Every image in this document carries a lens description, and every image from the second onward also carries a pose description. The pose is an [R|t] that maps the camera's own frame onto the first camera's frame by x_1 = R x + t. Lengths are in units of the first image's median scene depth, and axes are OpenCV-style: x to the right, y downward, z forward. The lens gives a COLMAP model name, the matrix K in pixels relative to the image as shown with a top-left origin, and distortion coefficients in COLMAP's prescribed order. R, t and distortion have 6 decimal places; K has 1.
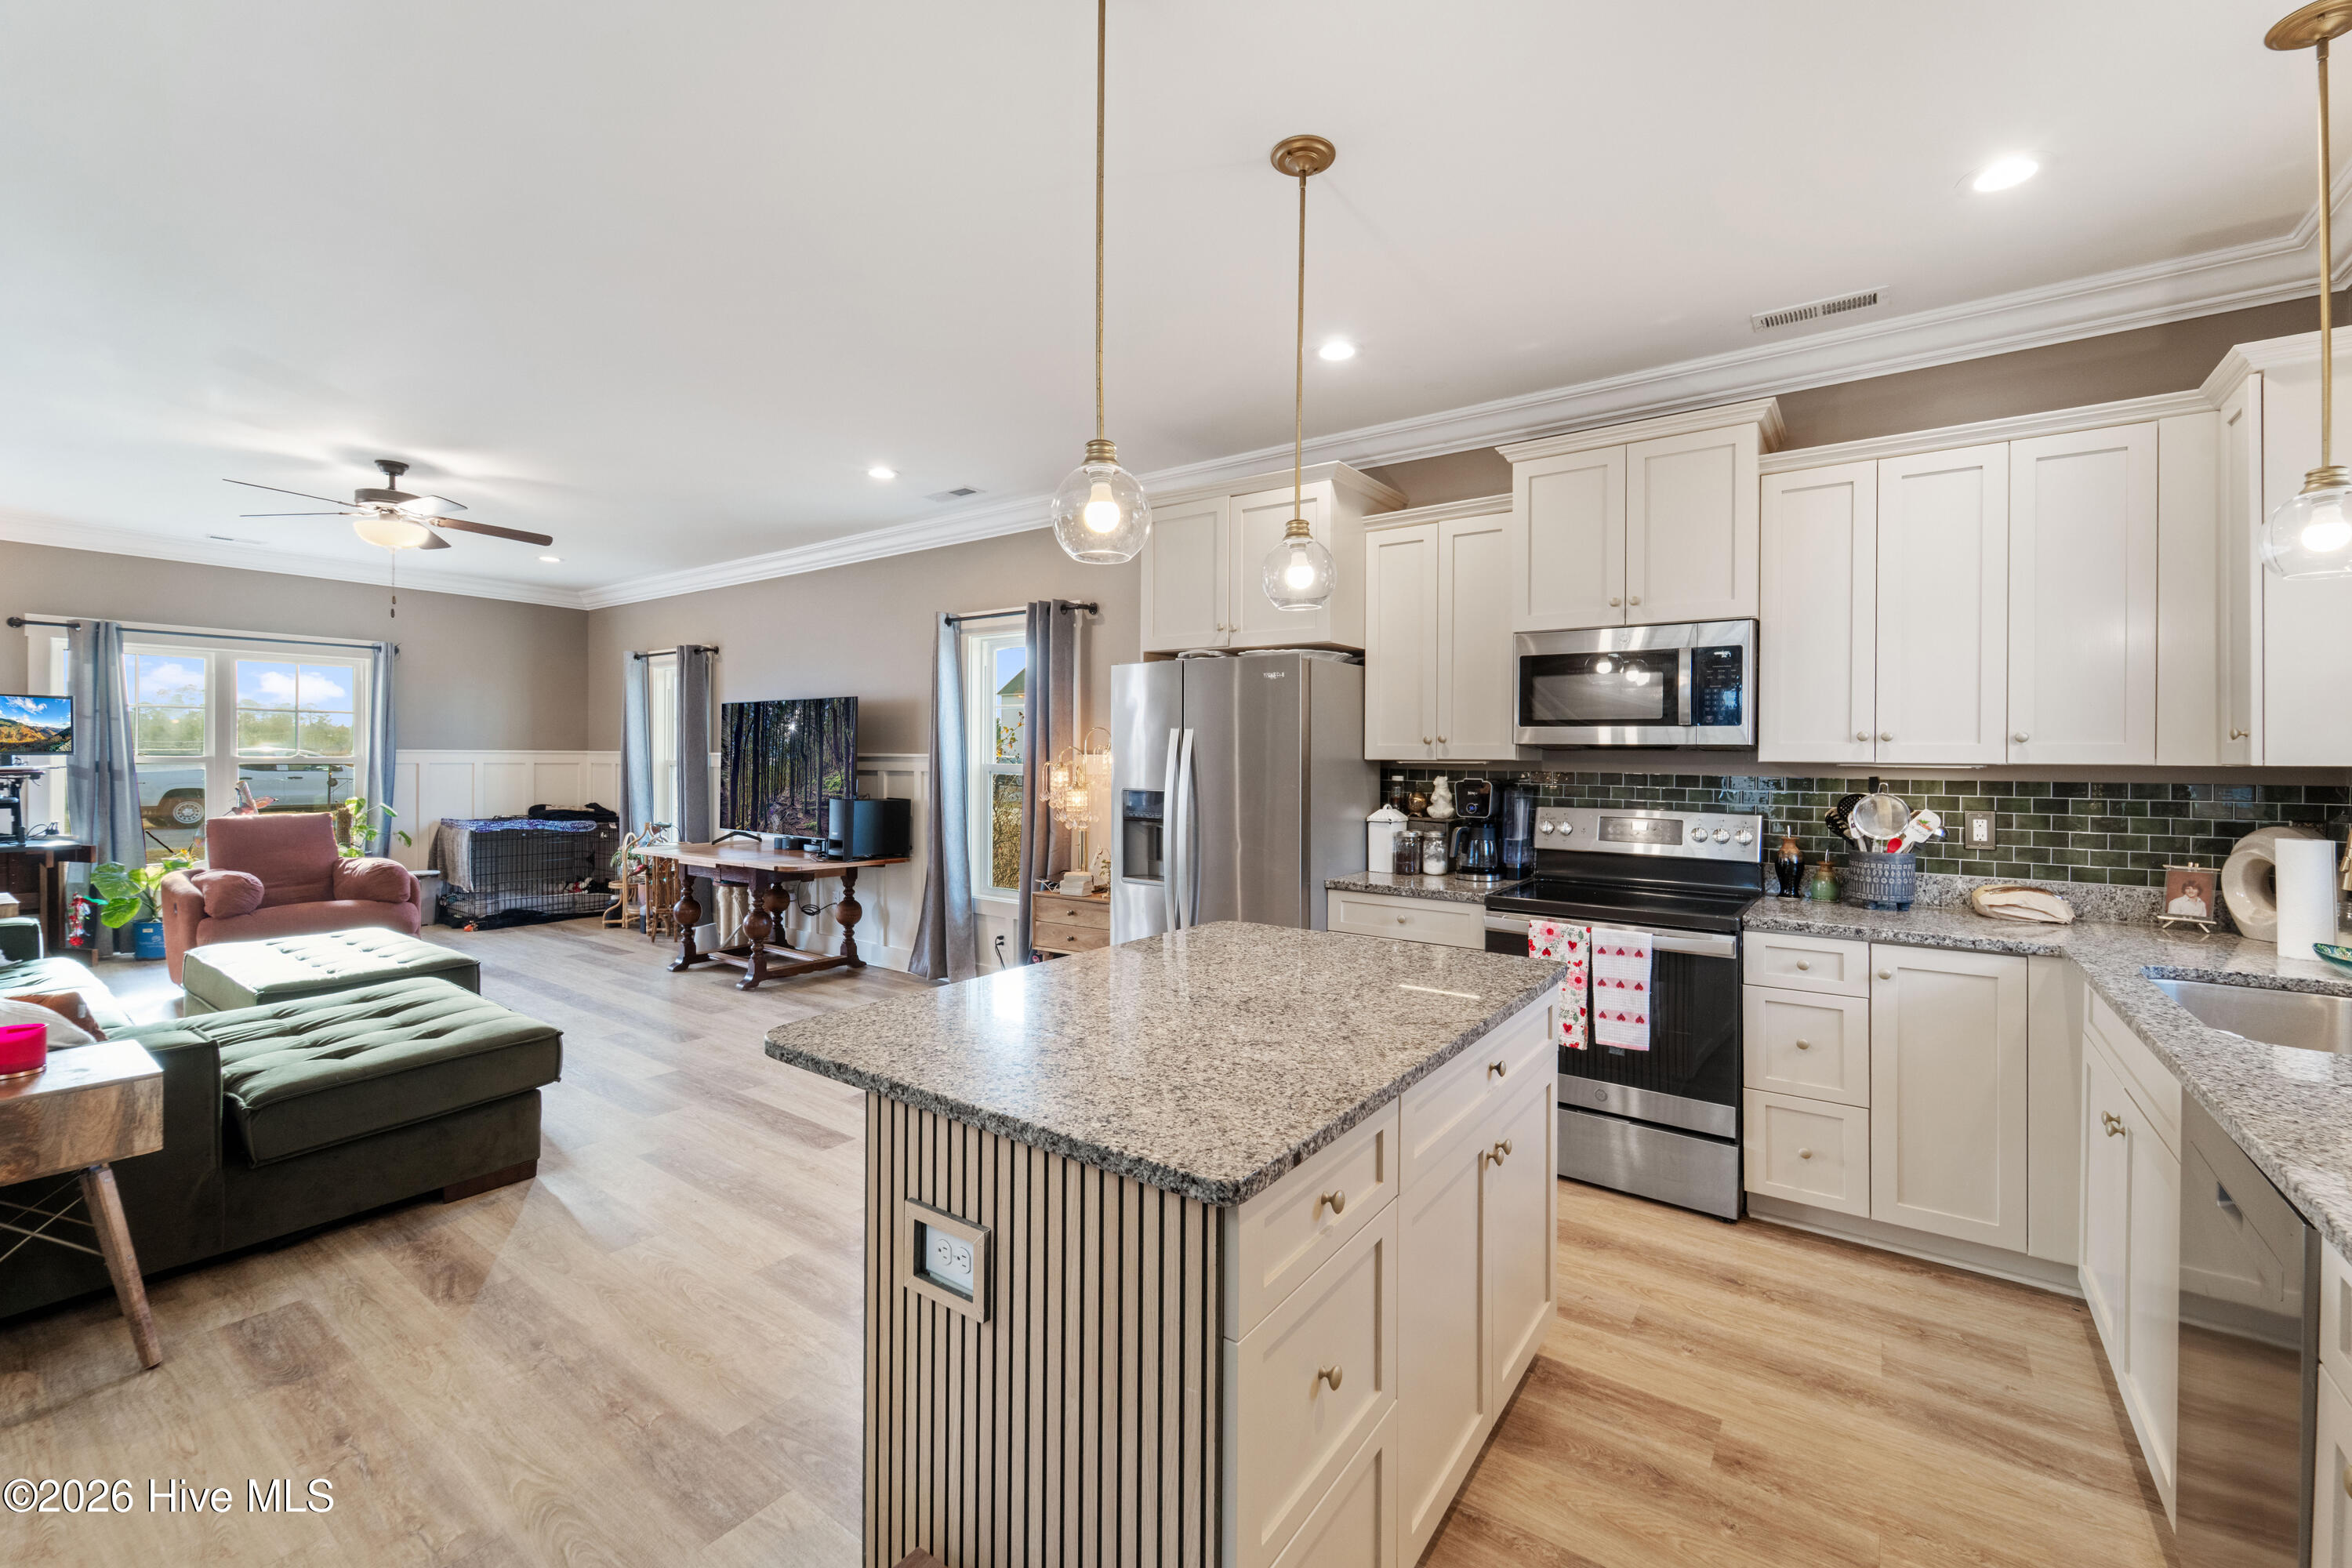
lens RADIAL K [[968.1, 0, 1186.7], [0, 968.1, 759.1], [0, 0, 1]] dist [-0.000455, -0.000180]
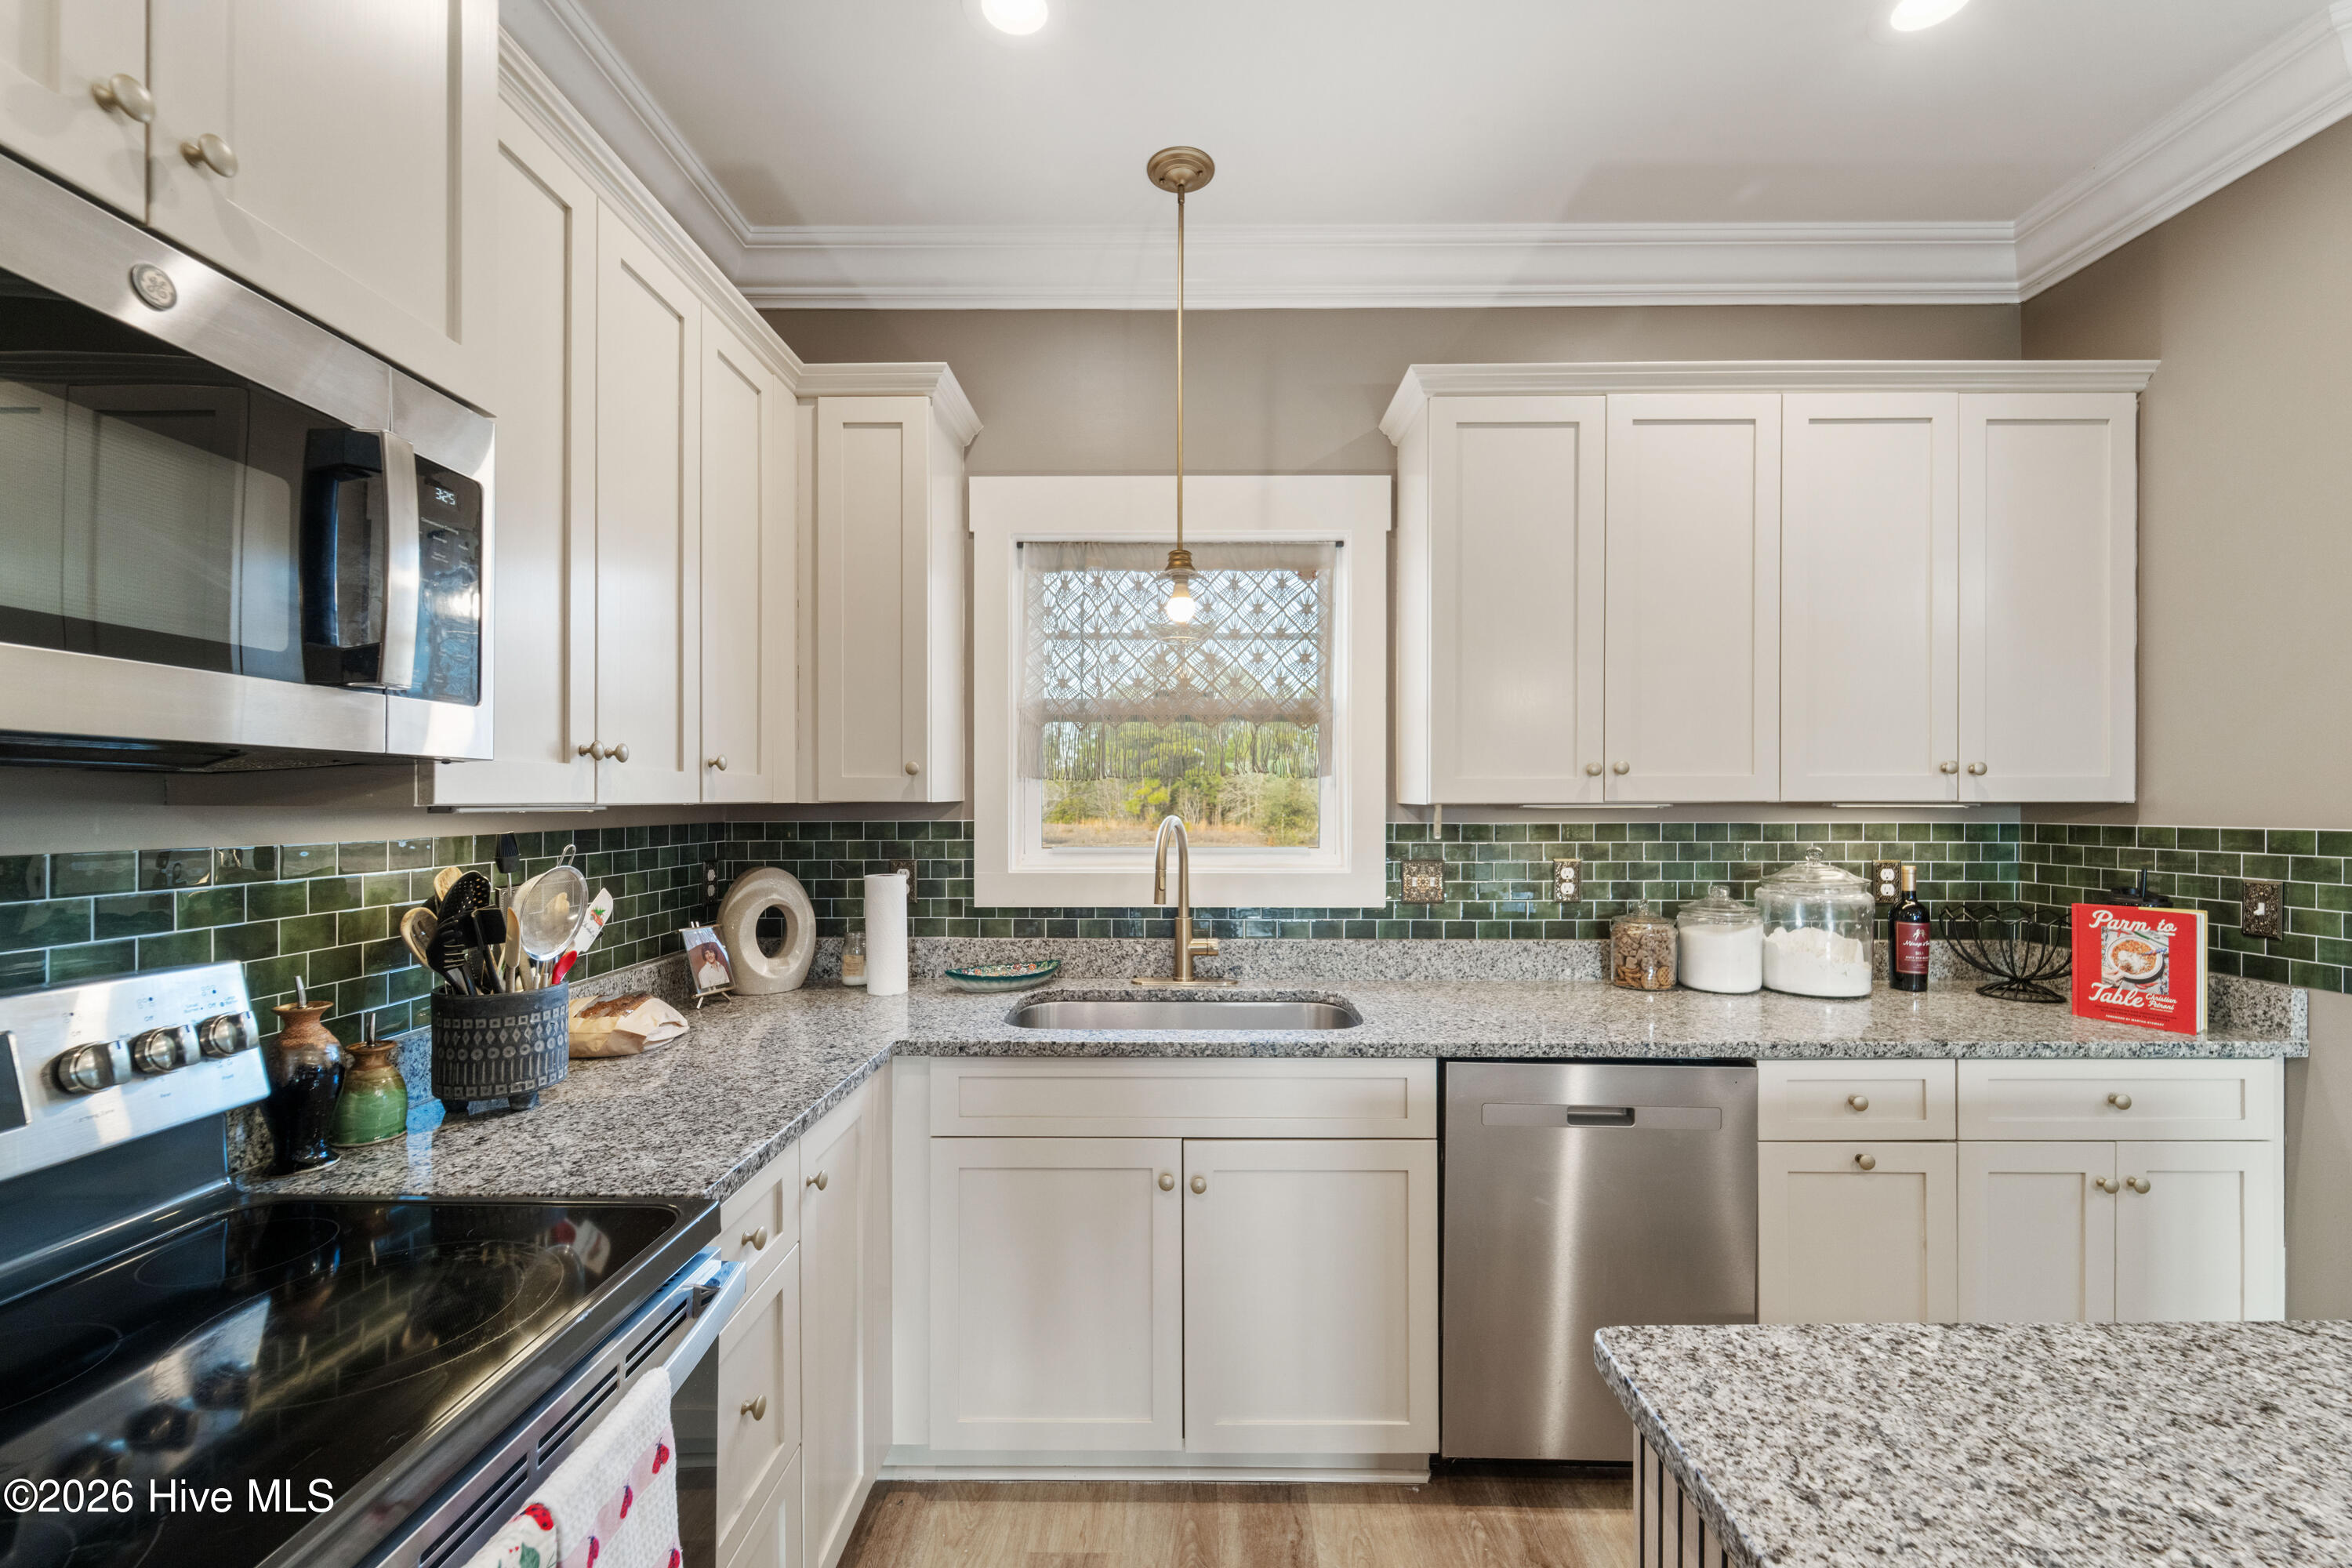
lens RADIAL K [[950.4, 0, 1183.7], [0, 950.4, 800.1], [0, 0, 1]] dist [-0.000783, -0.000438]
pose [[-0.578849, -0.009460, 0.815380, 0.136128], [-0.003466, 0.999952, 0.009141, -0.003750], [-0.815428, 0.002465, -0.578854, 1.020969]]
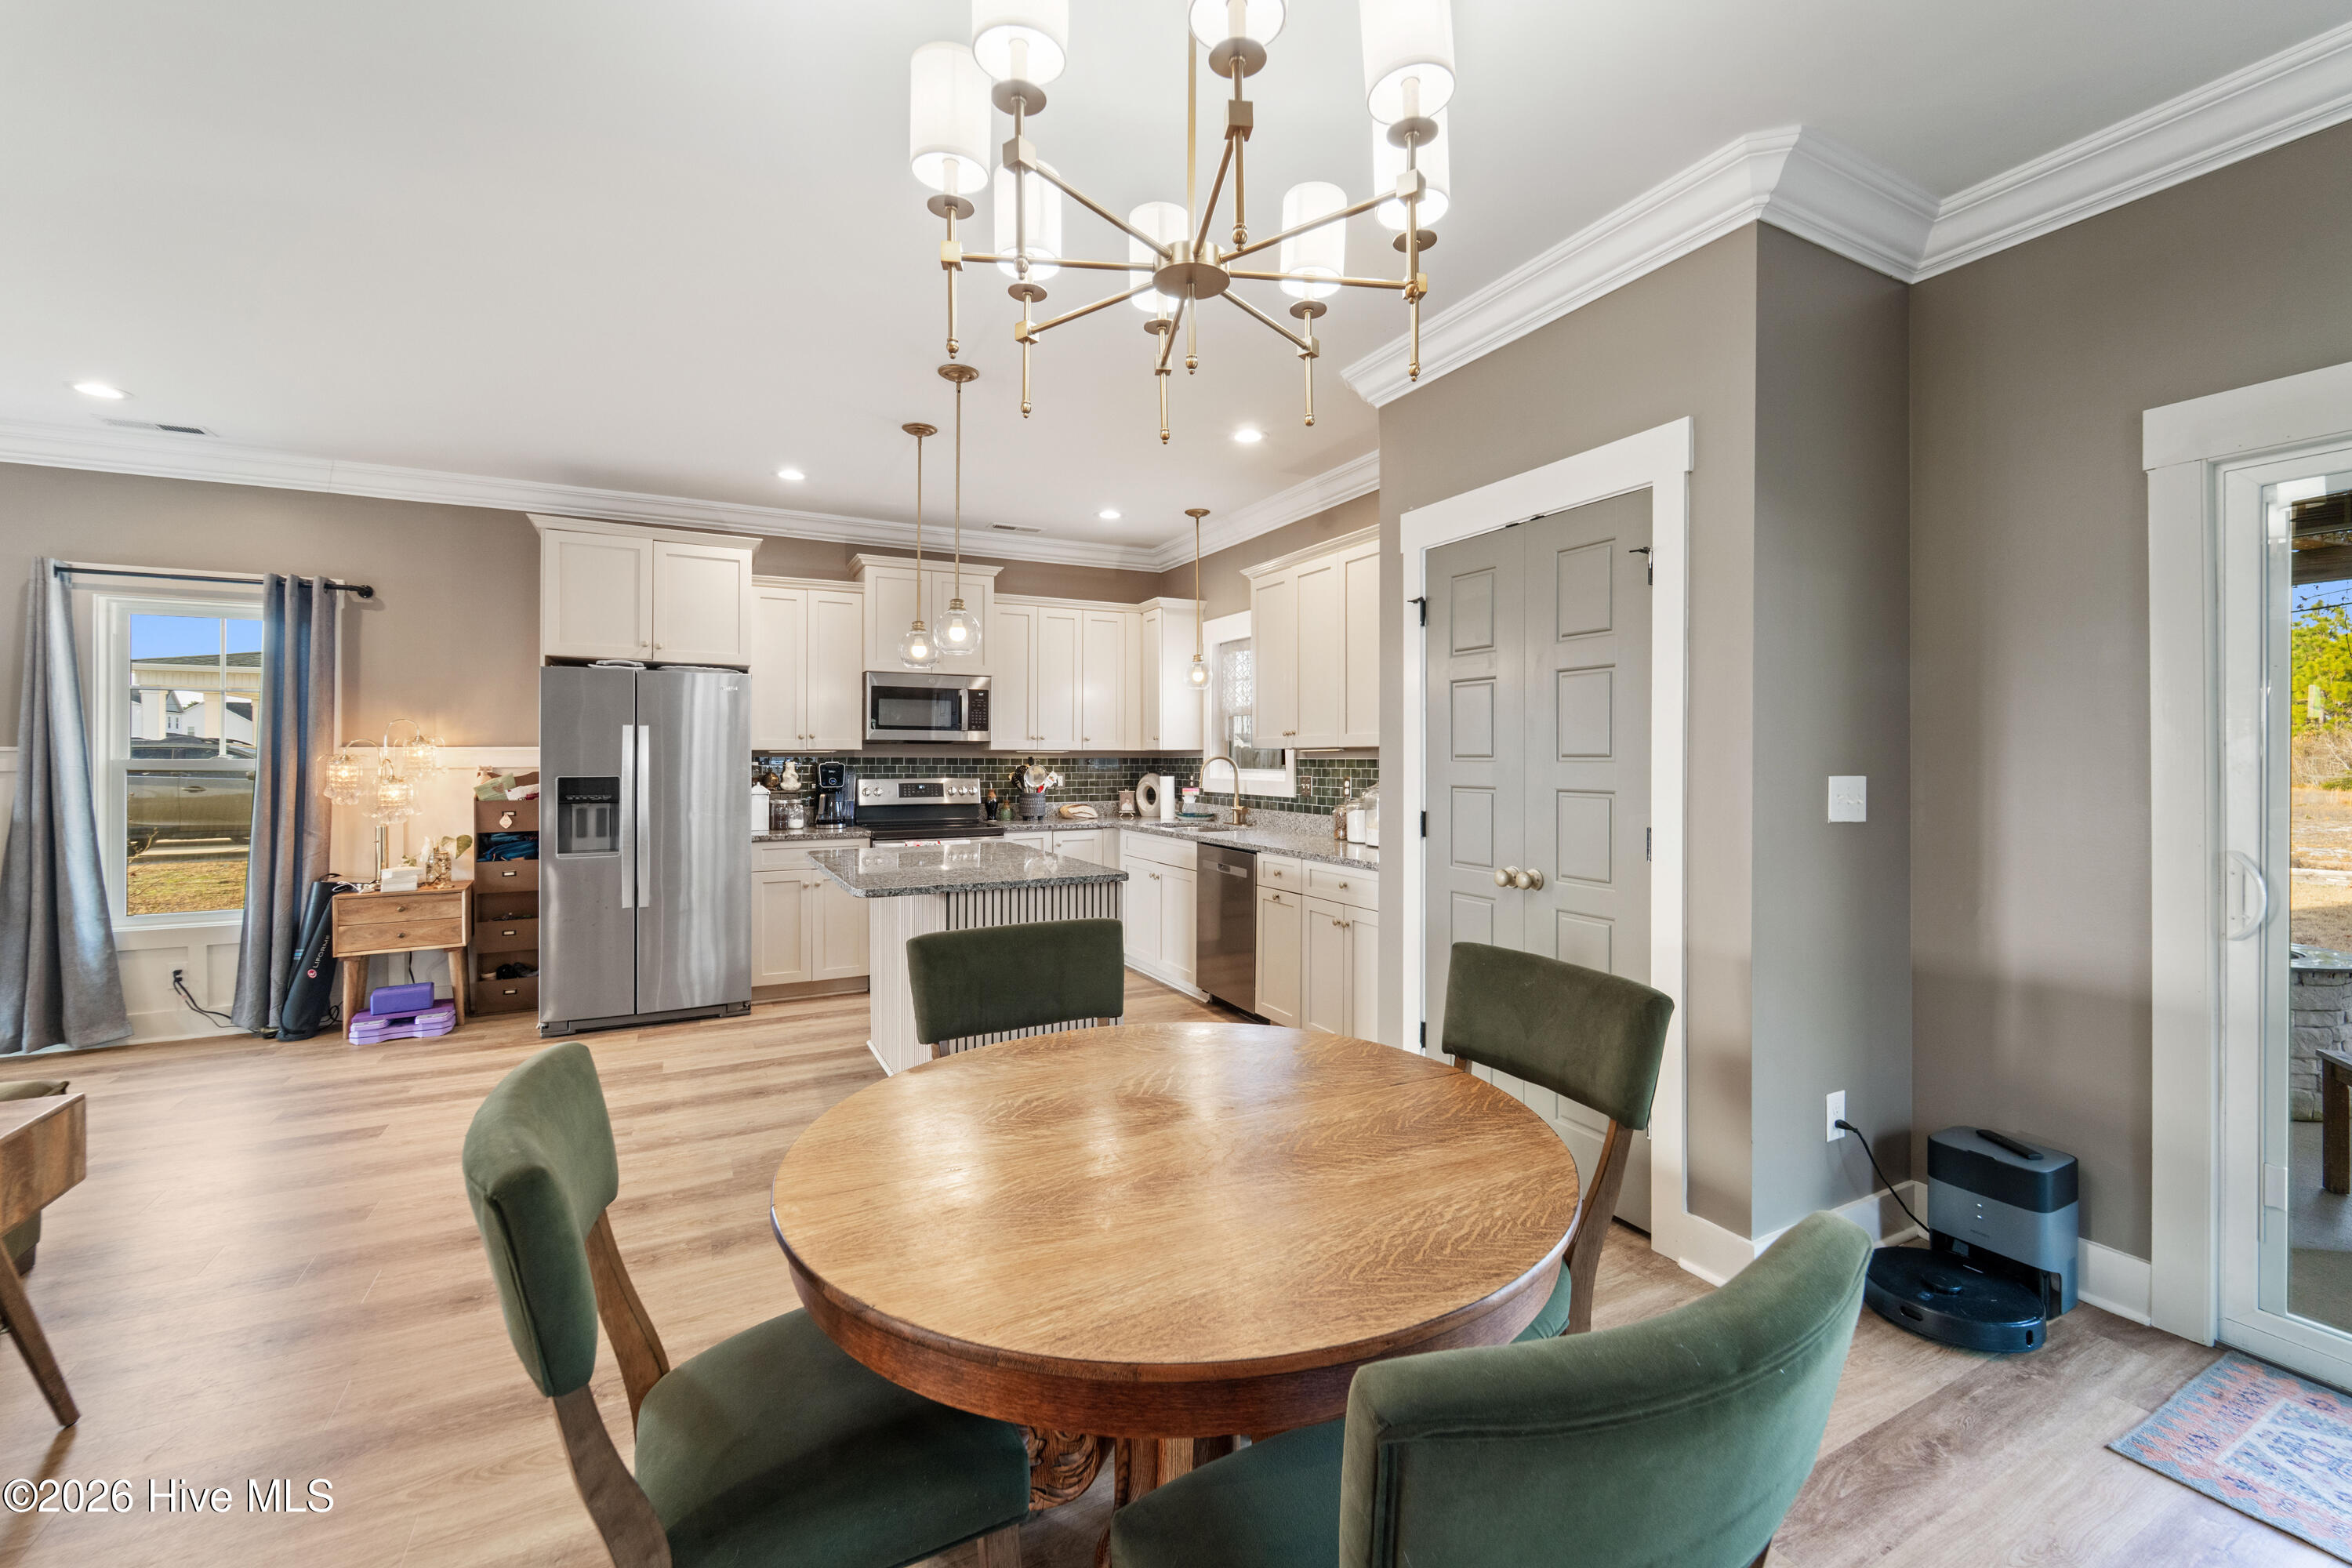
lens RADIAL K [[968.1, 0, 1186.7], [0, 968.1, 759.1], [0, 0, 1]] dist [-0.000455, -0.000180]
pose [[0.449011, -0.011536, 0.893452, -1.014669], [0.006358, 0.999933, 0.009716, 0.004984], [-0.893503, 0.001318, 0.449055, -0.236226]]
